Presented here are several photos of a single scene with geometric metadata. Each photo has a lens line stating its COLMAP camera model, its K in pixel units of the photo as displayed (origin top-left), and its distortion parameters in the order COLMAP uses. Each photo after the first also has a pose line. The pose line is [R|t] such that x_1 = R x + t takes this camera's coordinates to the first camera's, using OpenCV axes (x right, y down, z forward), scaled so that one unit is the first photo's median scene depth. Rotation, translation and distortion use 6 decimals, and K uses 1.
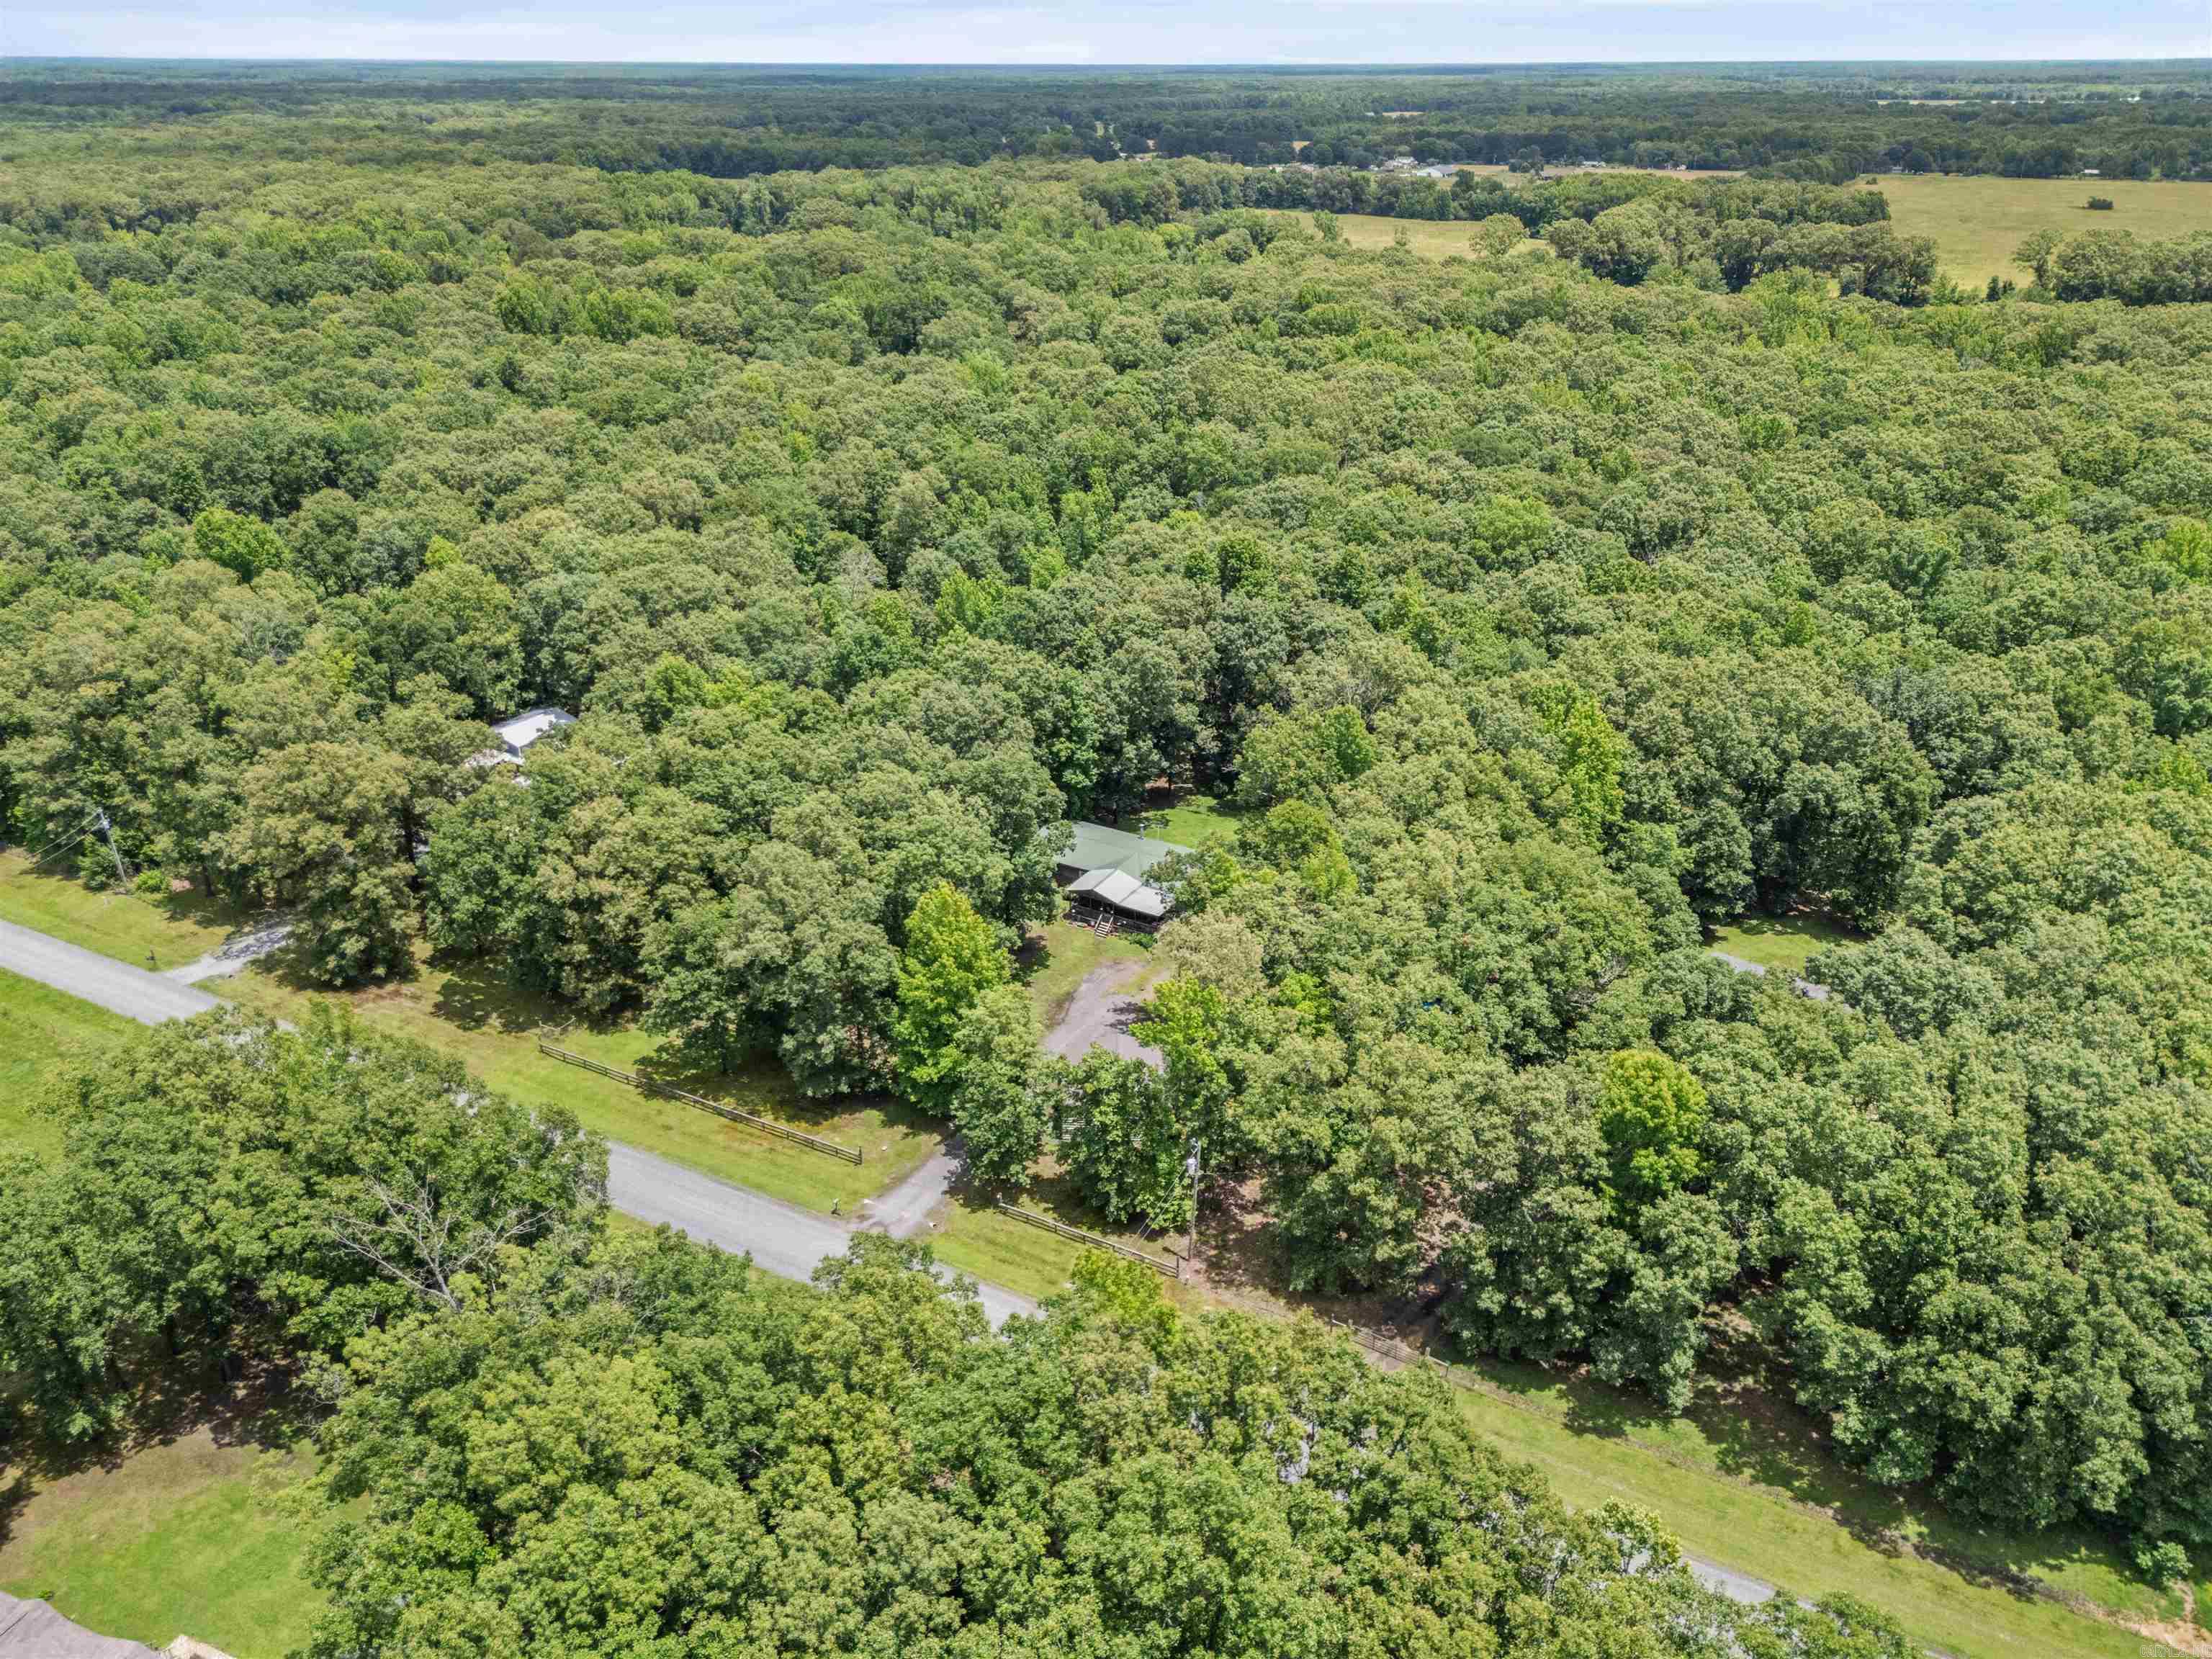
lens RADIAL K [[1711.0, 0, 1108.7], [0, 1711.0, 823.5], [0, 0, 1]] dist [0.022191, -0.011615]
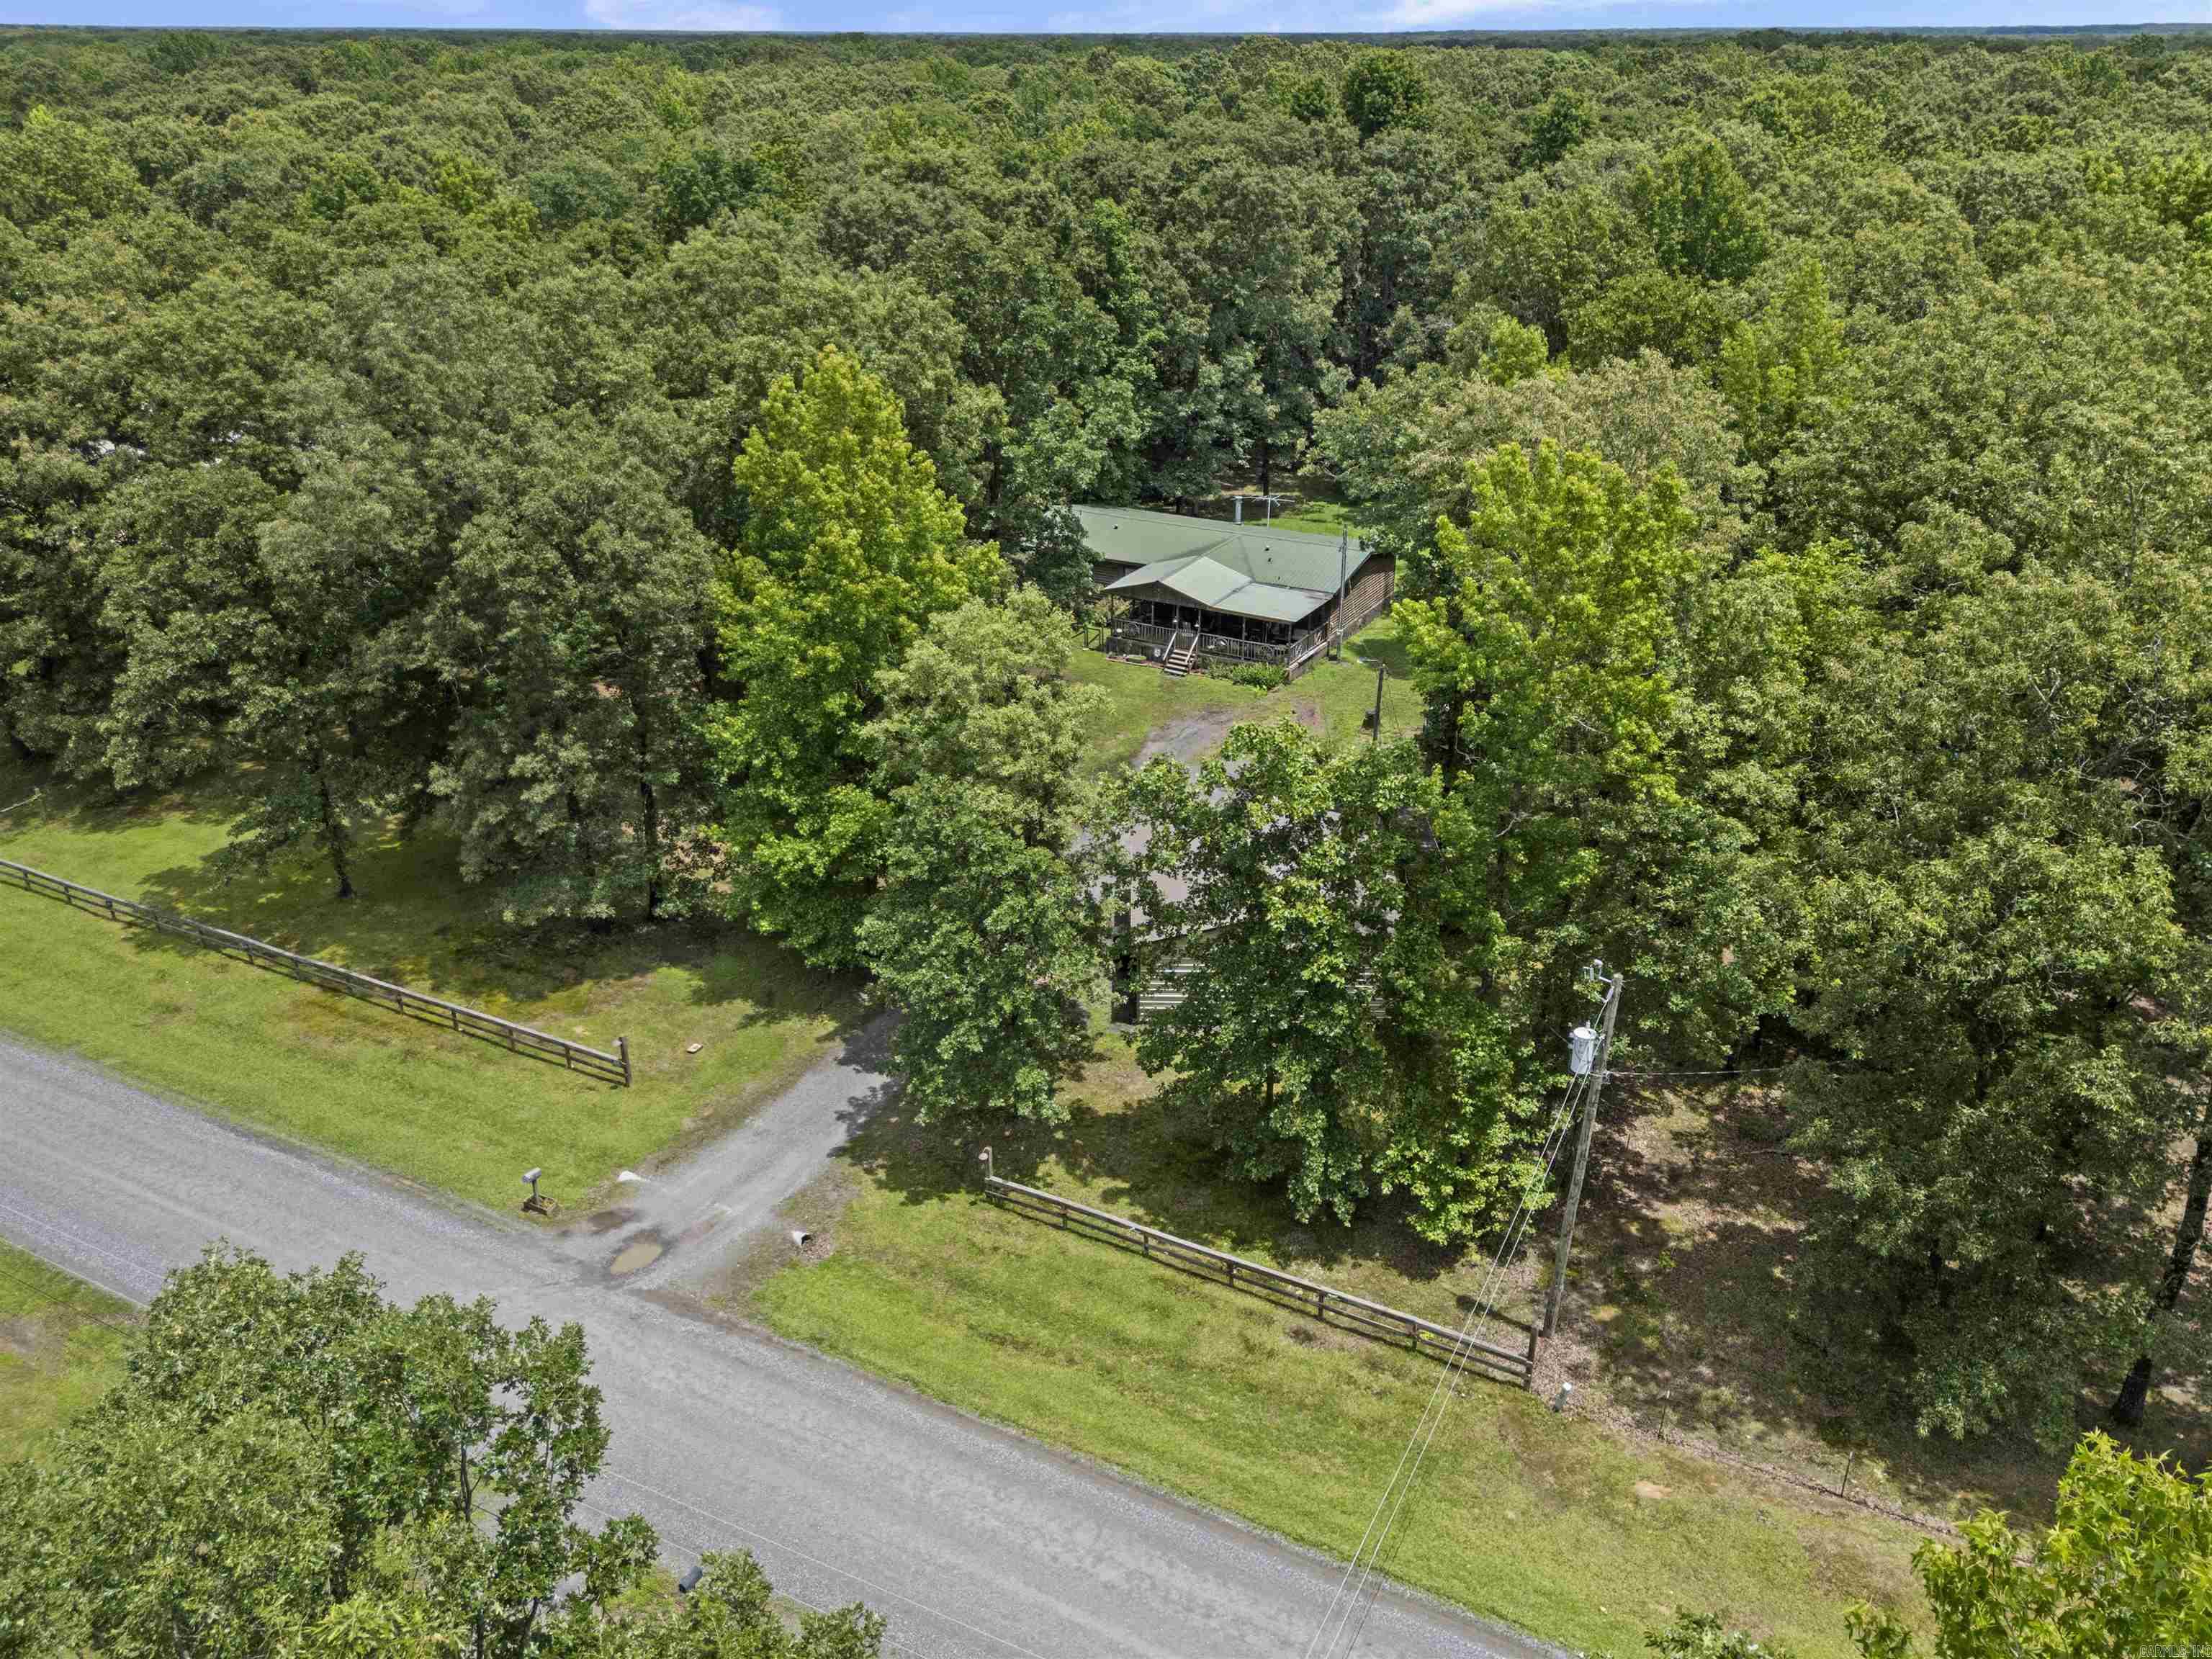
lens RADIAL K [[1711.0, 0, 1100.1], [0, 1711.0, 870.8], [0, 0, 1]] dist [0.022191, -0.011615]
pose [[0.999889, -0.005377, 0.013928, -0.041847], [0.005206, 0.999911, 0.012251, 0.144144], [-0.013993, -0.012177, 0.999828, 0.602742]]
